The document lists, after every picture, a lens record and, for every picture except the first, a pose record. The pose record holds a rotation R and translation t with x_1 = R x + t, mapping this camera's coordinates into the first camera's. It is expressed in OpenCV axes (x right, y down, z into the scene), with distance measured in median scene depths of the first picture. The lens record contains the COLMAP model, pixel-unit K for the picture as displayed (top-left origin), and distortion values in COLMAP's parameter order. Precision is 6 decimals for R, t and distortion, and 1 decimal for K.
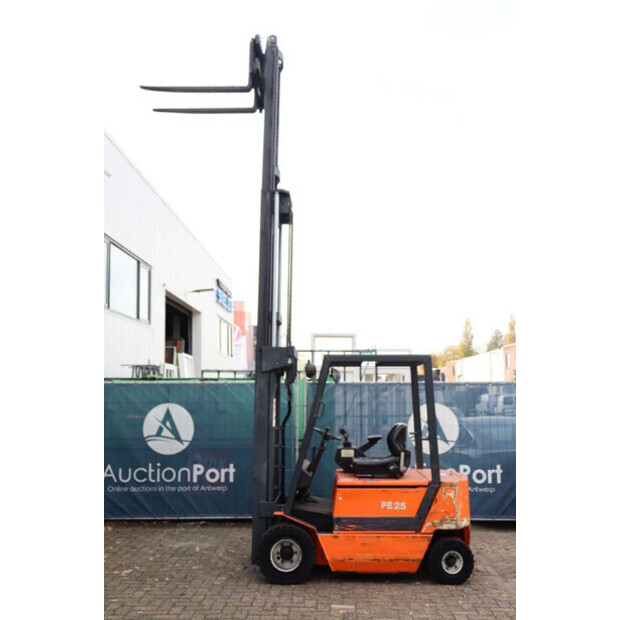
lens RADIAL K [[674.4, 0, 310.0], [0, 674.4, 310.0], [0, 0, 1]] dist [-0.045441, 0.048750]
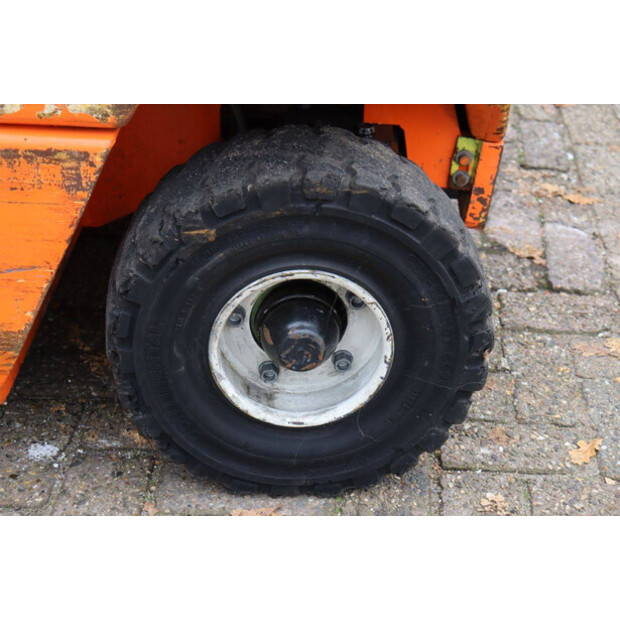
lens RADIAL K [[1277.7, 0, 310.0], [0, 1277.7, 310.0], [0, 0, 1]] dist [0.017804, 0.043974]
pose [[0.999691, 0.024558, -0.003846, 0.211209], [-0.016726, 0.779027, 0.626767, 0.228722], [0.018388, -0.626509, 0.779197, 0.818763]]
